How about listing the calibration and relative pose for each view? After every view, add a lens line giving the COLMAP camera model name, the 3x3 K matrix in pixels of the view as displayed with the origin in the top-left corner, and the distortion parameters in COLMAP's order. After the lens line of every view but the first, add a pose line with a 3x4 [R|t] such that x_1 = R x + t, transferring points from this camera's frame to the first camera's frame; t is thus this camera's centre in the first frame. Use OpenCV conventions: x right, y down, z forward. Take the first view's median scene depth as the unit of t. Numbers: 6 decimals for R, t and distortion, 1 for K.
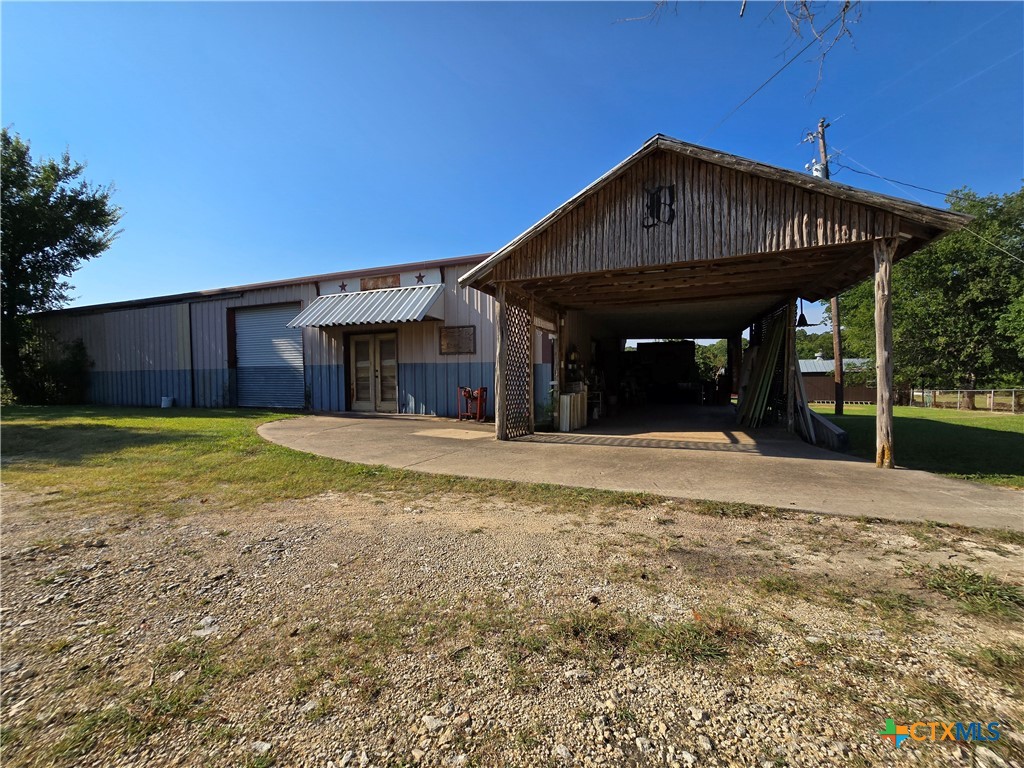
lens RADIAL K [[420.0, 0, 509.6], [0, 420.0, 390.2], [0, 0, 1]] dist [-0.003062, -0.000367]
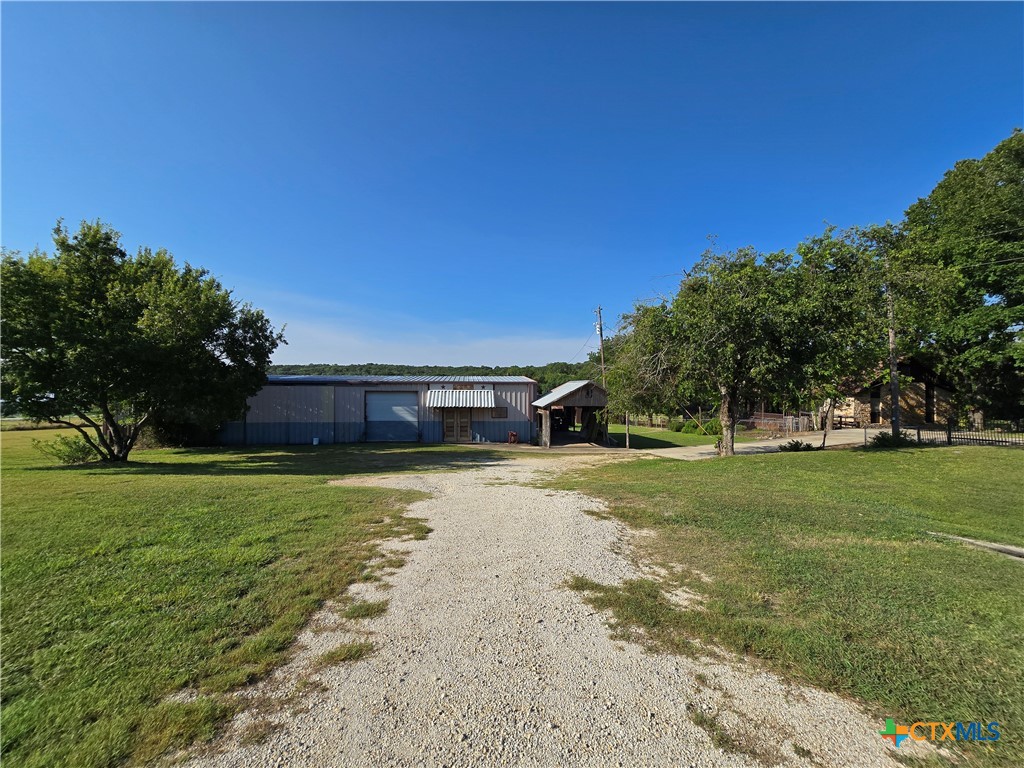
lens RADIAL K [[420.0, 0, 509.6], [0, 420.0, 390.2], [0, 0, 1]] dist [-0.003062, -0.000367]
pose [[0.878557, 0.008576, 0.477561, -1.104415], [0.004791, 0.999630, -0.026765, -0.156964], [-0.477614, 0.025802, 0.878191, -1.106243]]
